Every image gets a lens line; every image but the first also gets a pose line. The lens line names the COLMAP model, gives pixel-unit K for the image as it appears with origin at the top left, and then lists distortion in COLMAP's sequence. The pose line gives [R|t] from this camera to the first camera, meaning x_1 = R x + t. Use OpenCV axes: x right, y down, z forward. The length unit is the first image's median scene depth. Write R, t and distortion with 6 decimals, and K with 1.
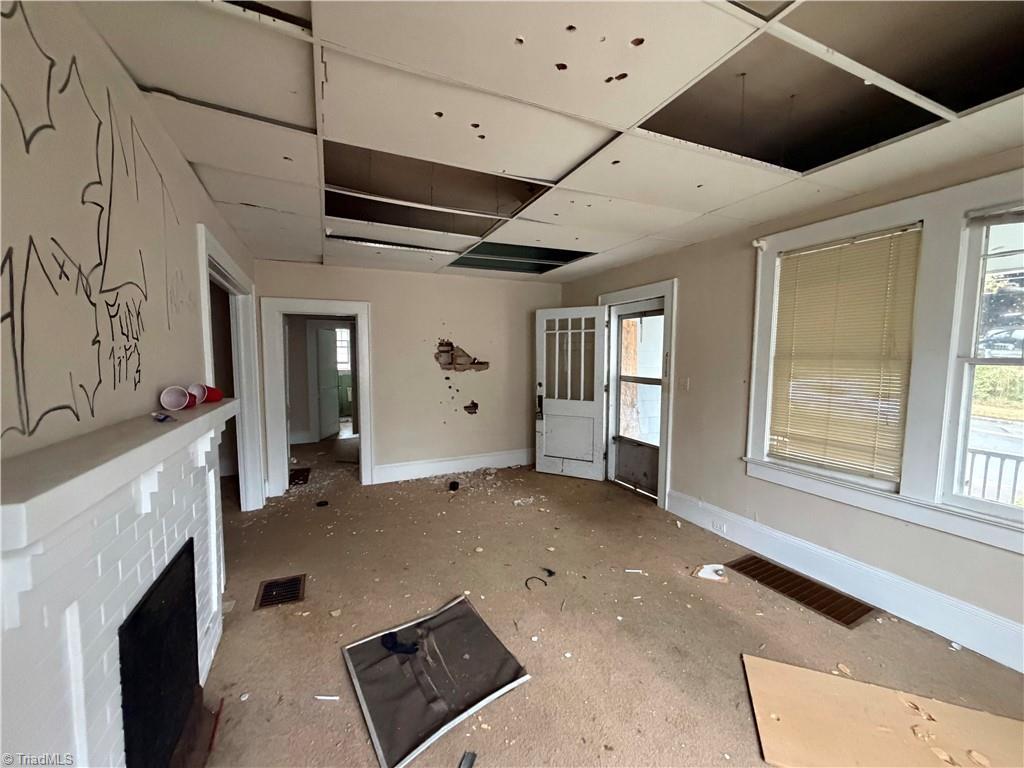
lens RADIAL K [[404.9, 0, 508.9], [0, 404.9, 387.7], [0, 0, 1]] dist [-0.000415, 0.000071]
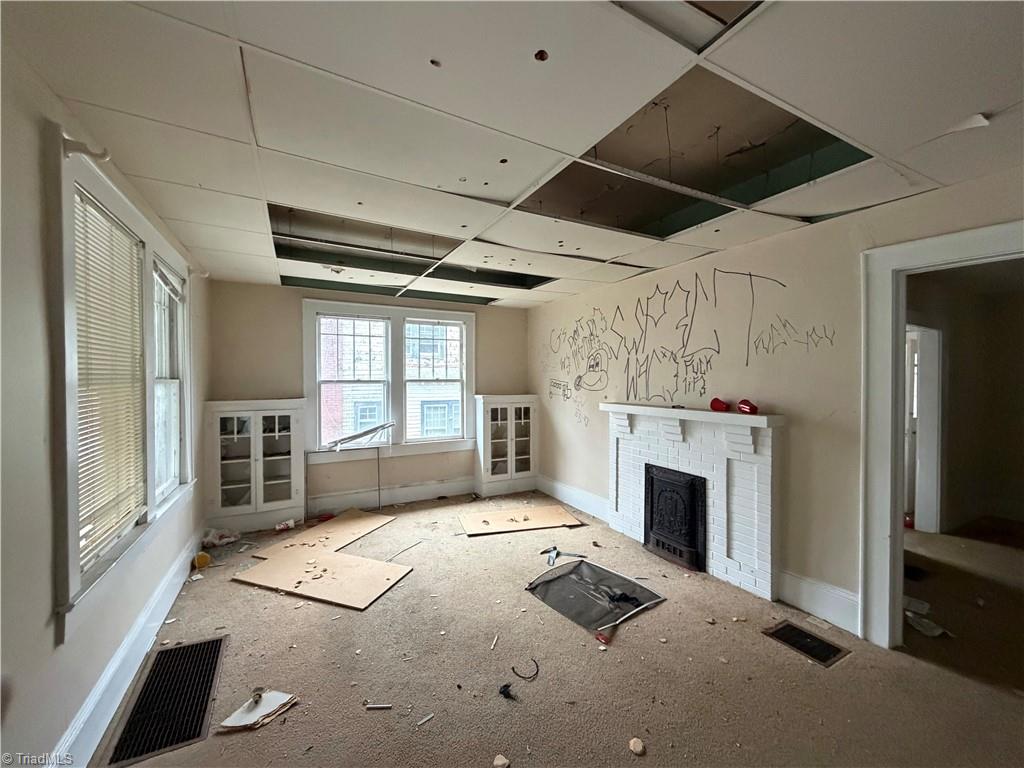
lens RADIAL K [[409.2, 0, 512.0], [0, 409.2, 384.0], [0, 0, 1]] dist [-0.000264, -0.000031]
pose [[-0.997298, -0.007362, -0.073088, 0.231750], [-0.014231, 0.995479, 0.093905, -0.212116], [0.072067, 0.094692, -0.992895, 2.580151]]
